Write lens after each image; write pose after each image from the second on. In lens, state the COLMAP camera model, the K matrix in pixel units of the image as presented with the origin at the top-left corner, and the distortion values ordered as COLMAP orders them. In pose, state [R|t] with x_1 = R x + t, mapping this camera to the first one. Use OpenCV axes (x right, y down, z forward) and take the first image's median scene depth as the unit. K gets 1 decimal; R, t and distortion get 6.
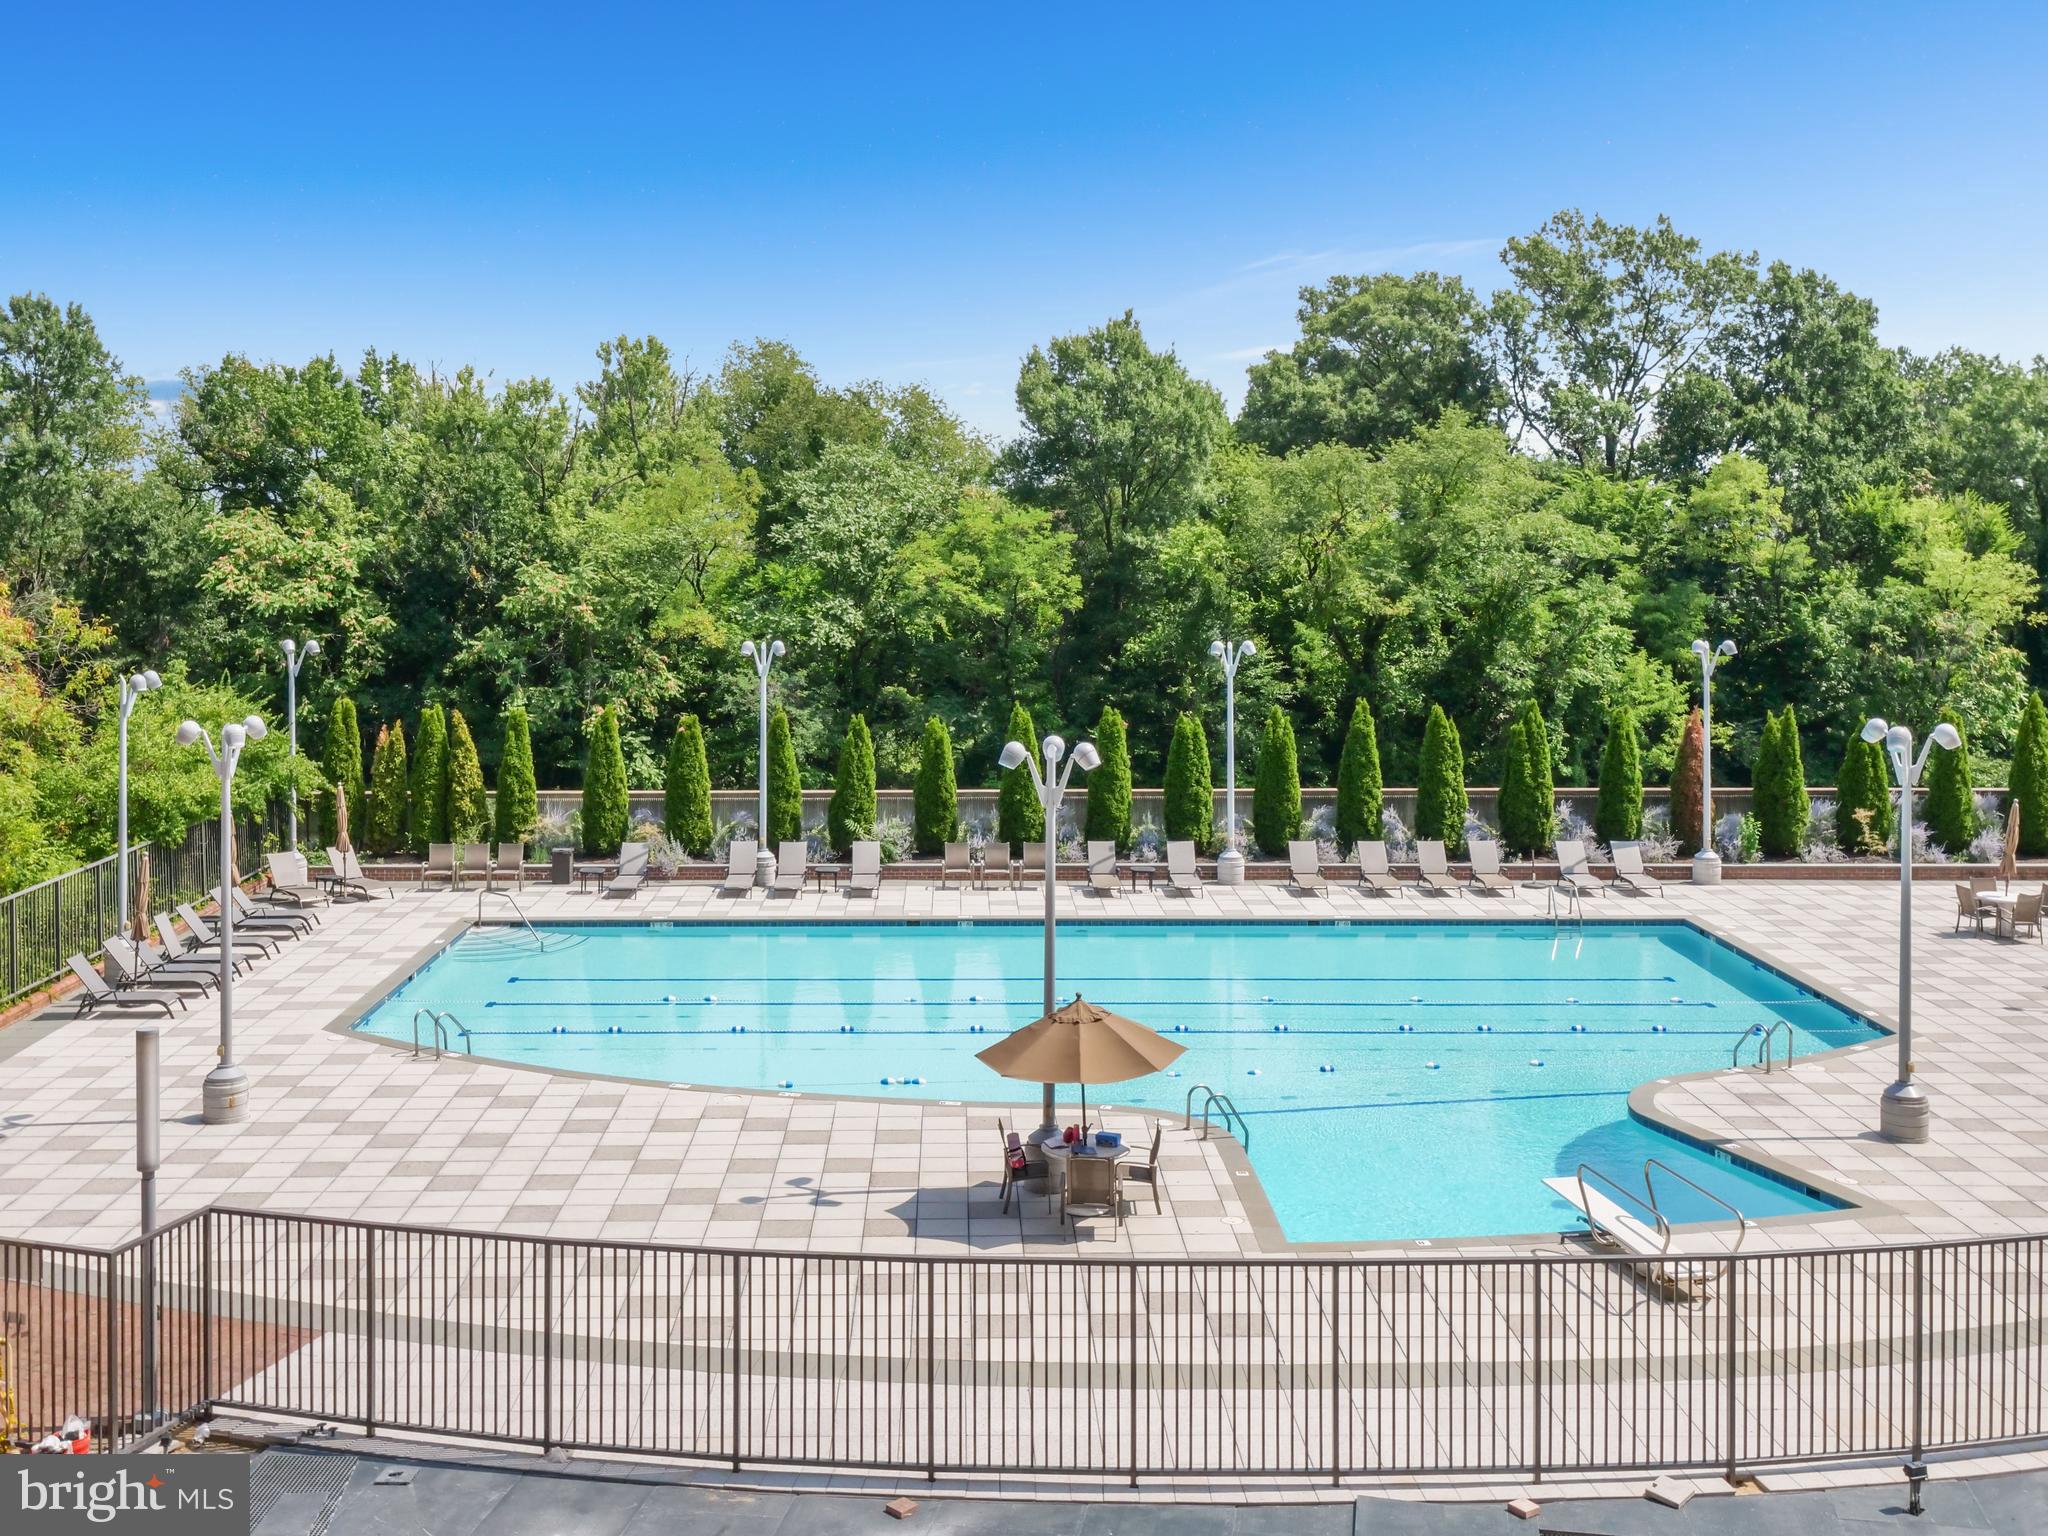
lens RADIAL K [[2199.0, 0, 953.7], [0, 2199.0, 588.3], [0, 0, 1]] dist [0.020998, 0.000000]
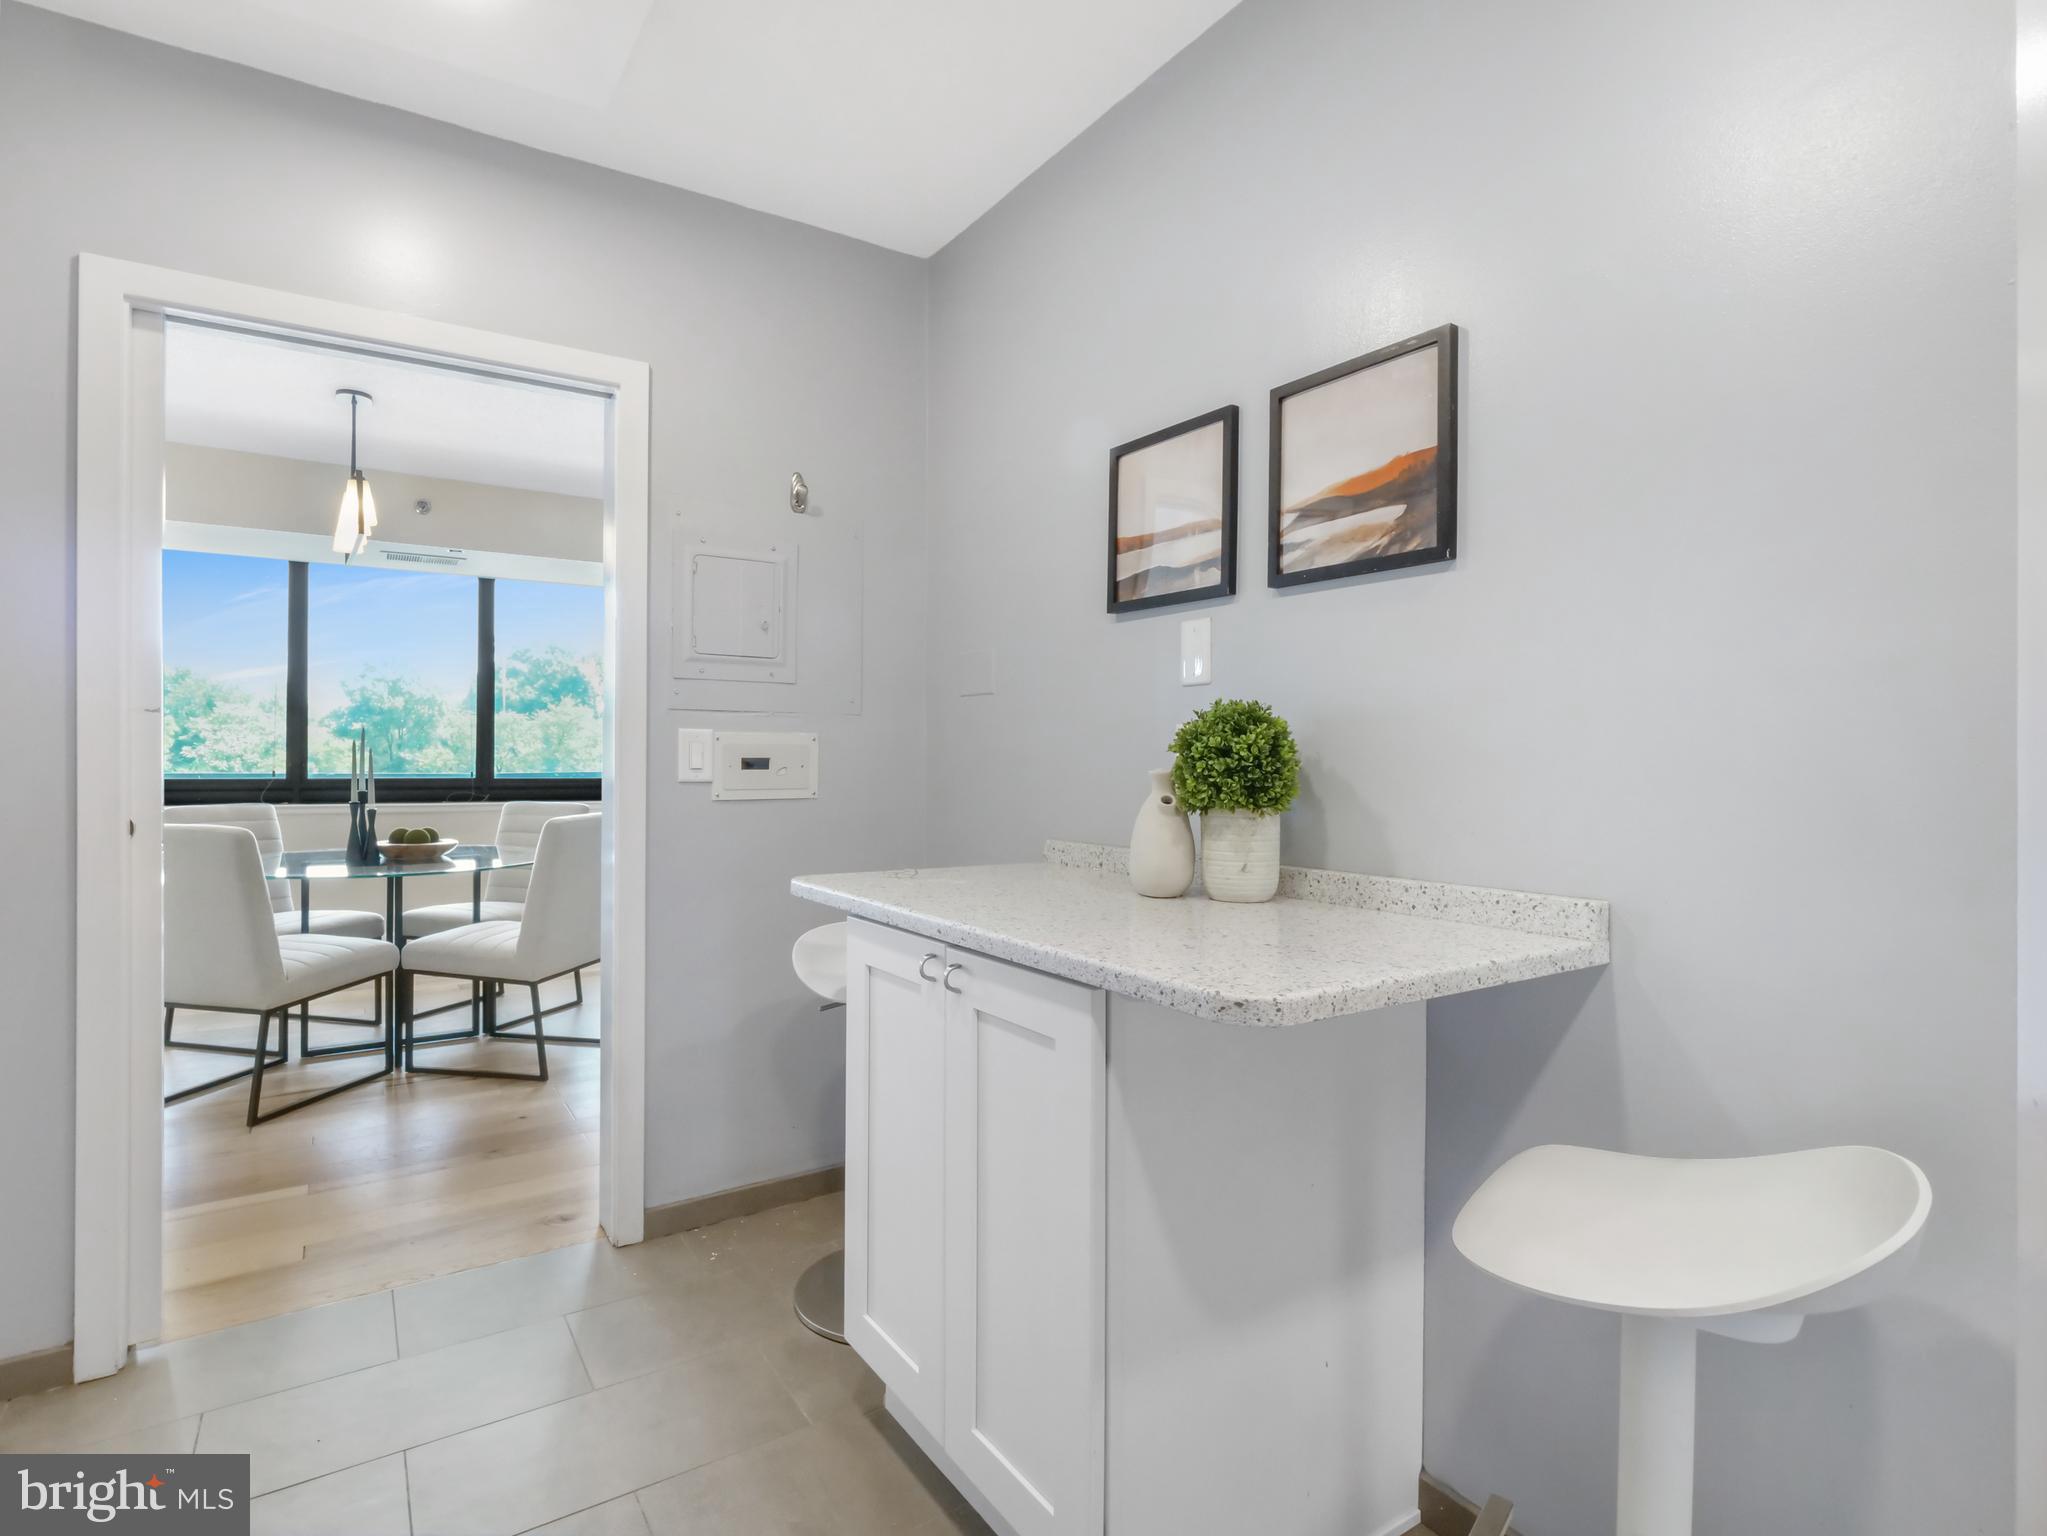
lens RADIAL K [[1019.3, 0, 977.1], [0, 1019.3, 758.8], [0, 0, 1]] dist [-0.003414, 0.001958]
pose [[0.837876, 0.001762, 0.545858, 0.012355], [0.010322, 0.999765, -0.019071, 0.005493], [-0.545764, 0.021613, 0.837660, -0.104298]]
